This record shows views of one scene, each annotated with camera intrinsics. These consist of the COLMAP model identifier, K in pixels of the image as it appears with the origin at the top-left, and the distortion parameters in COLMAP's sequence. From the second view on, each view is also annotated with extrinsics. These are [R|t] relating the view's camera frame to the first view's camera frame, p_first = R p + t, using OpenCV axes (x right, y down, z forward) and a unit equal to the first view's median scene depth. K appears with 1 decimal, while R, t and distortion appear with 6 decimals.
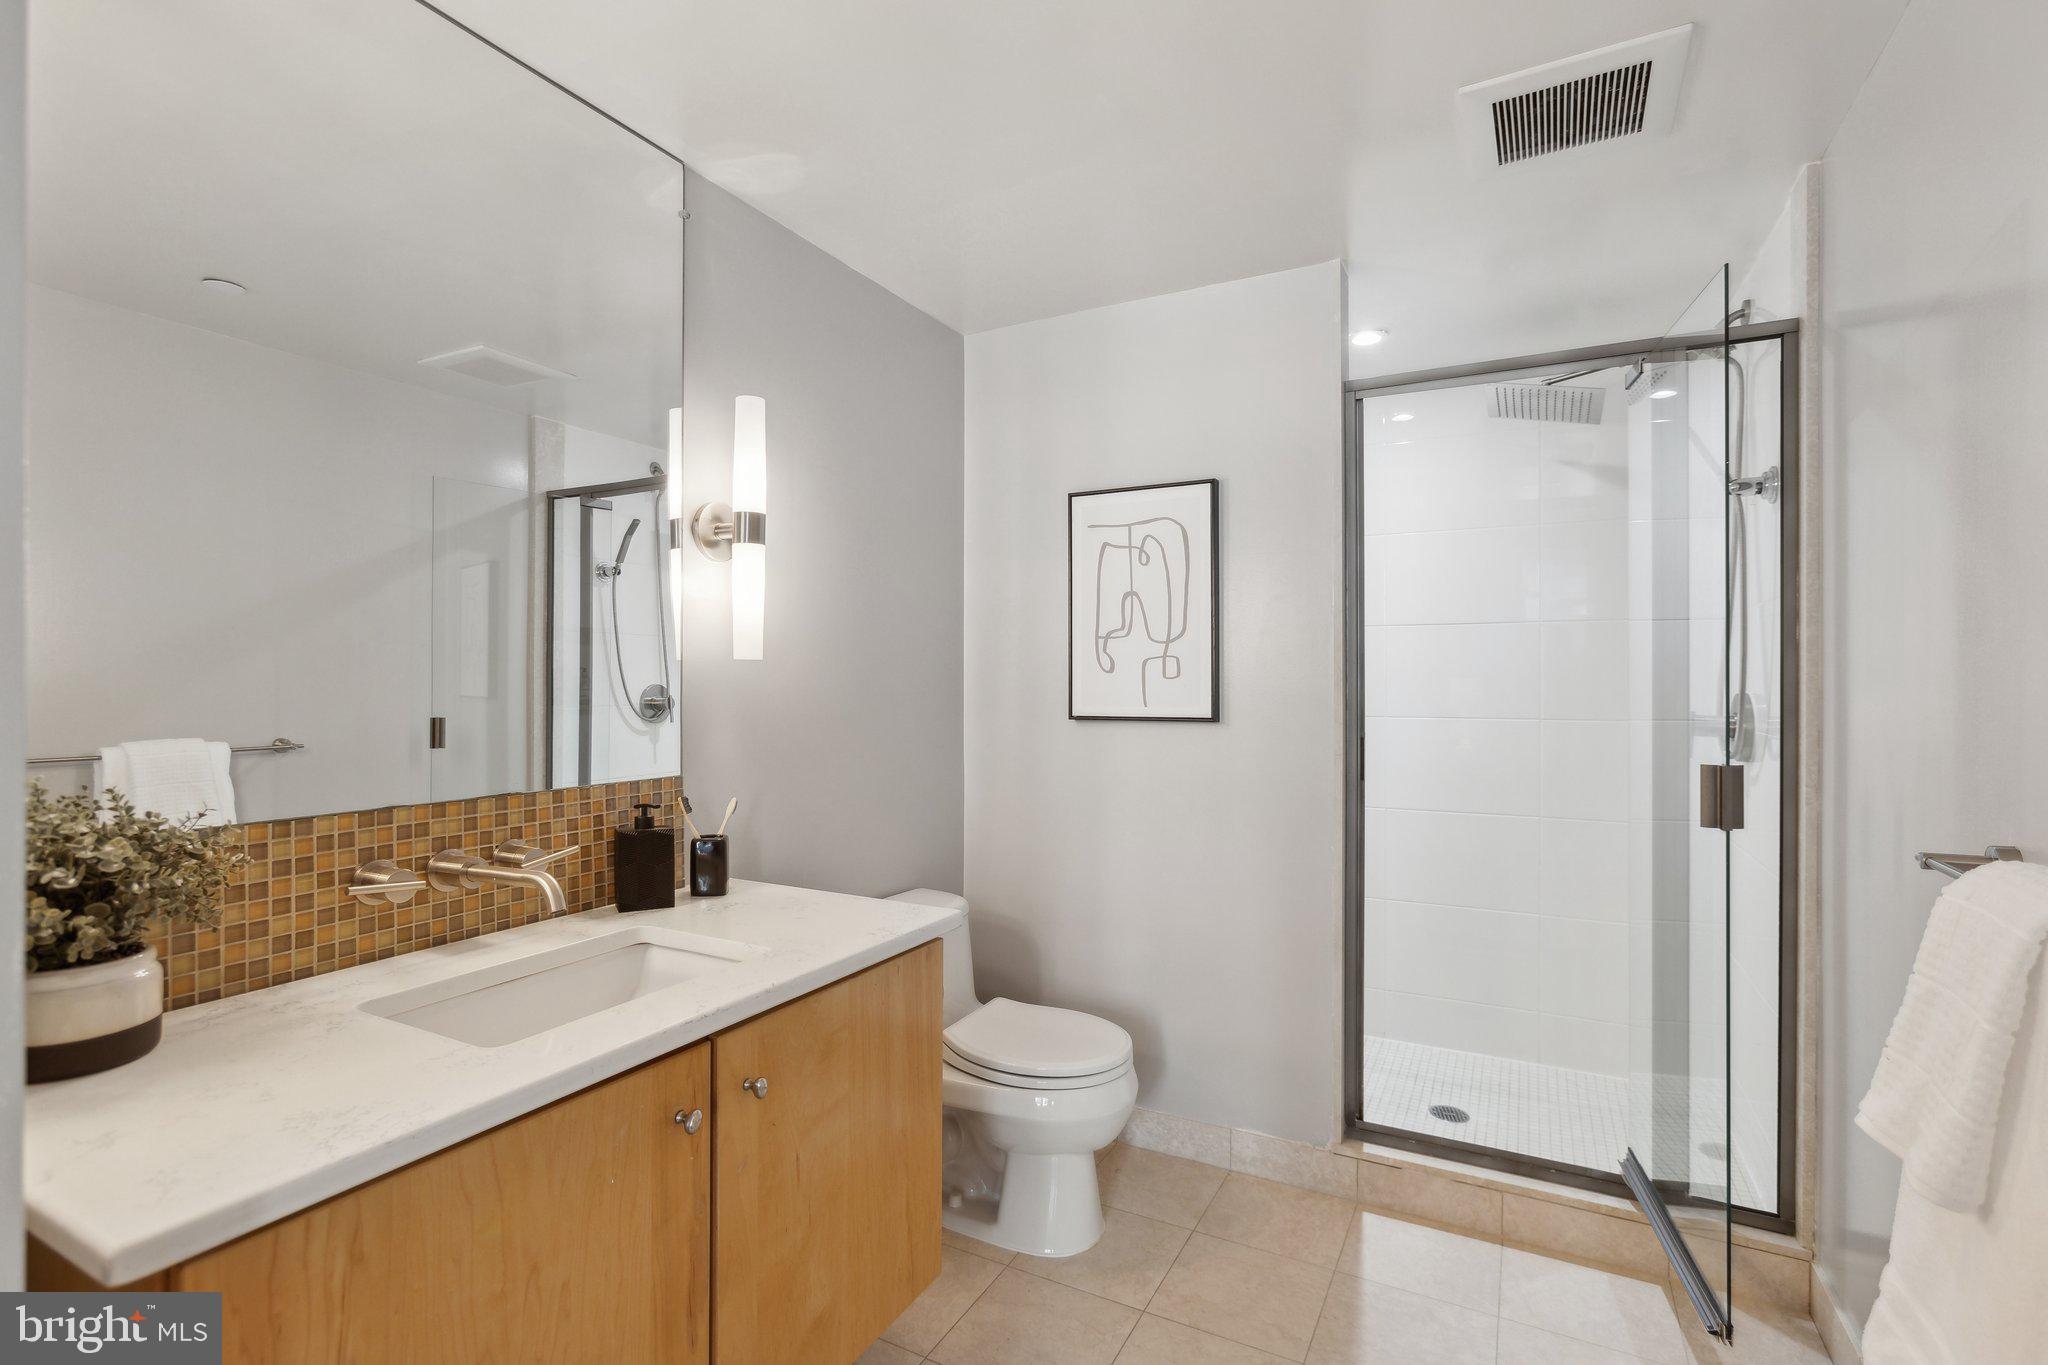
lens RADIAL K [[953.0, 0, 1027.3], [0, 953.0, 676.0], [0, 0, 1]] dist [-0.013088, -0.000250]
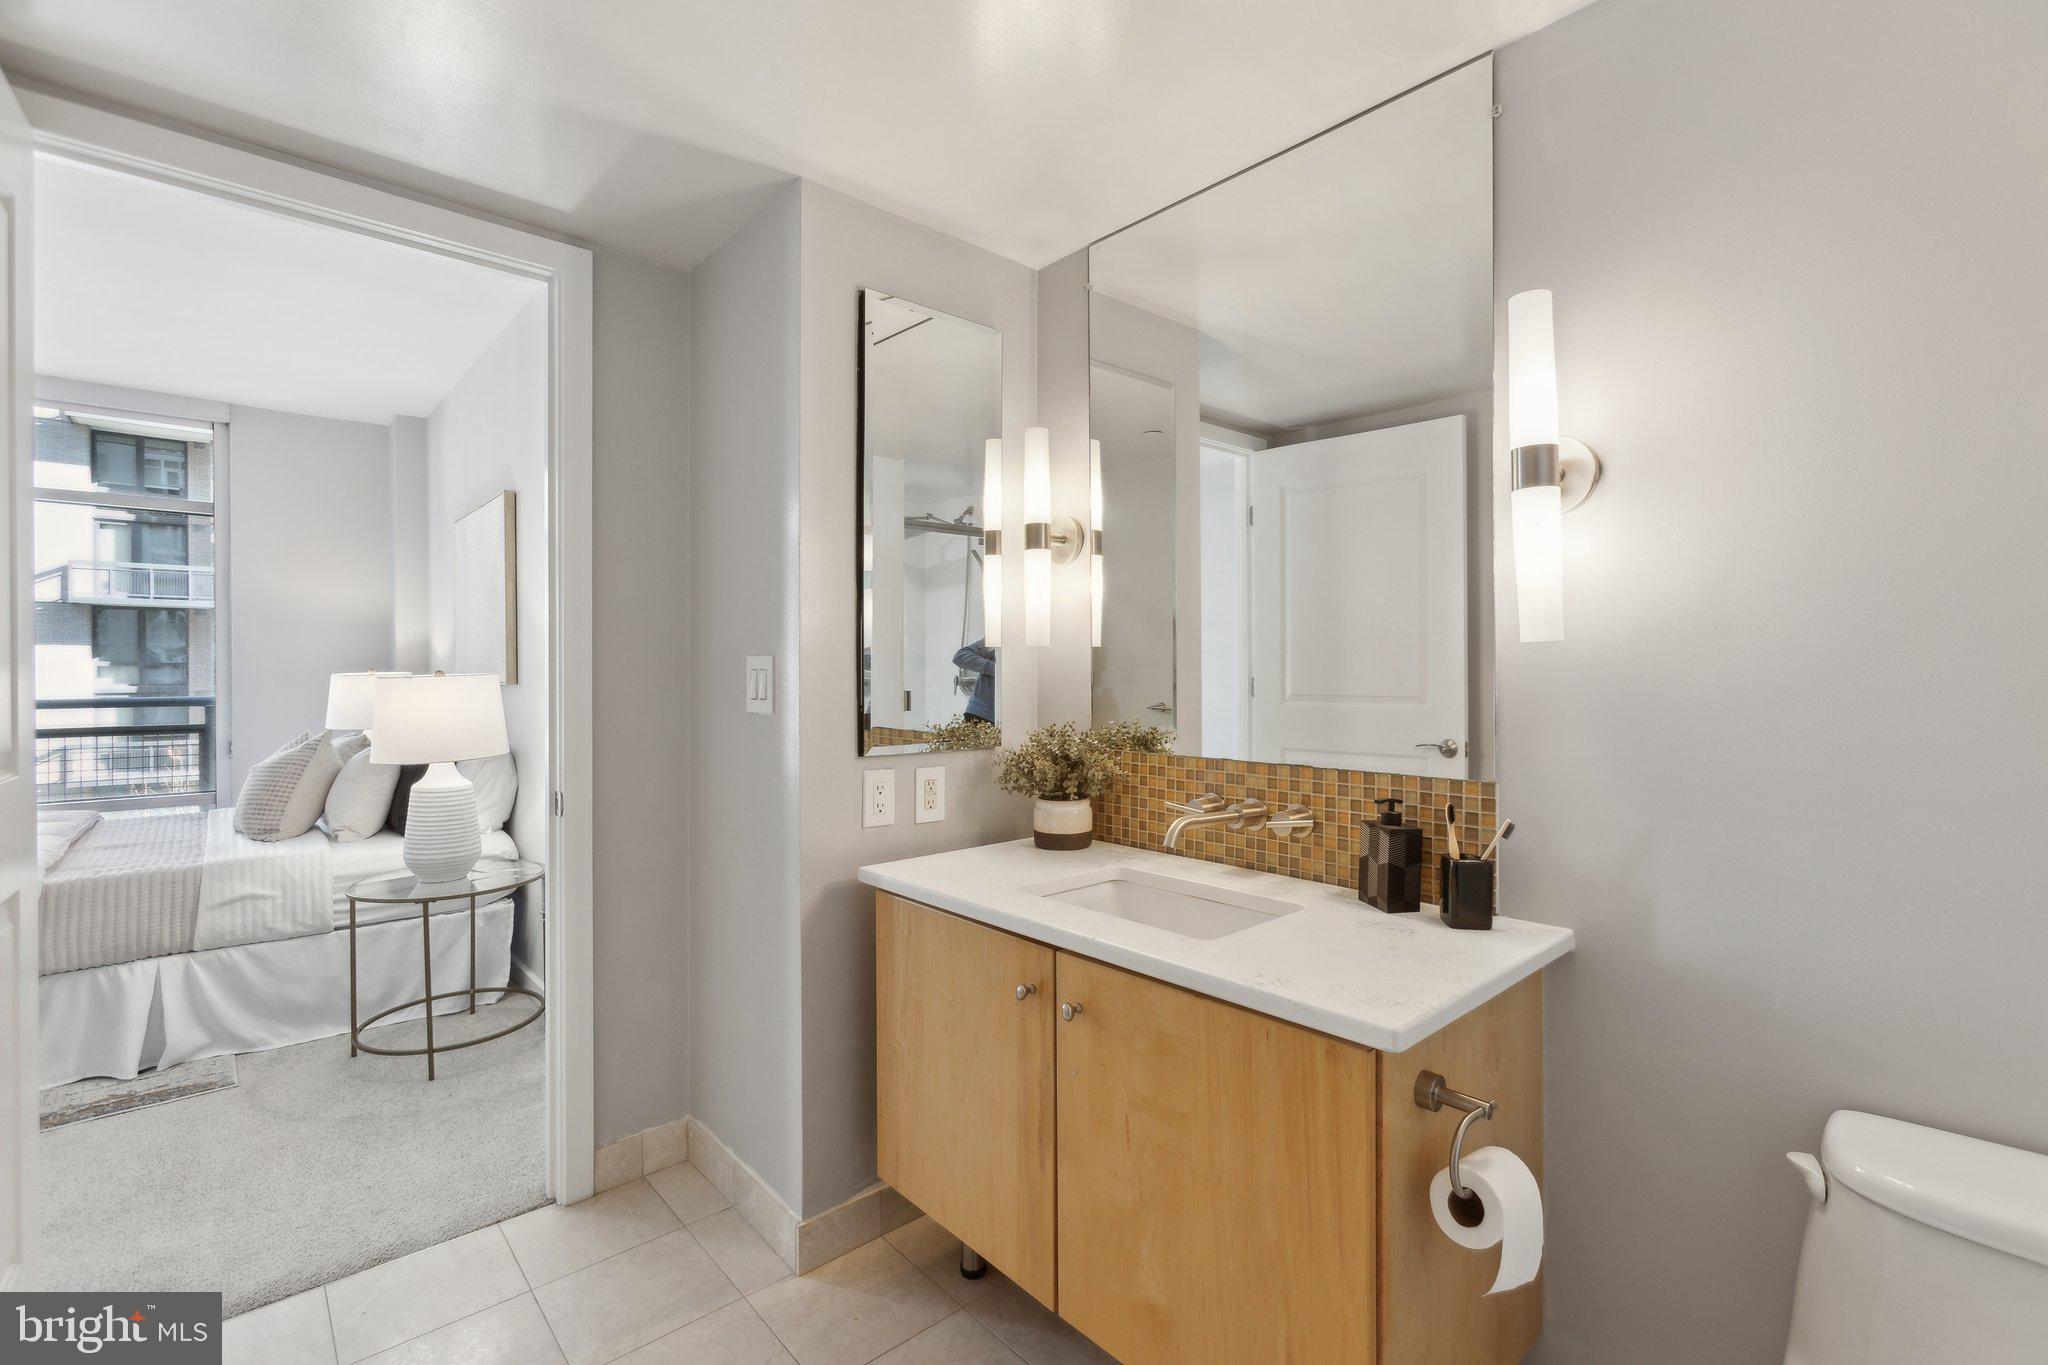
lens RADIAL K [[924.0, 0, 1022.8], [0, 924.0, 676.1], [0, 0, 1]] dist [0.003119, 0.001531]
pose [[-0.357108, 0.006883, -0.934038, 0.873544], [0.004935, 0.999973, 0.005482, 0.005612], [0.934050, -0.002652, -0.357133, 1.446549]]
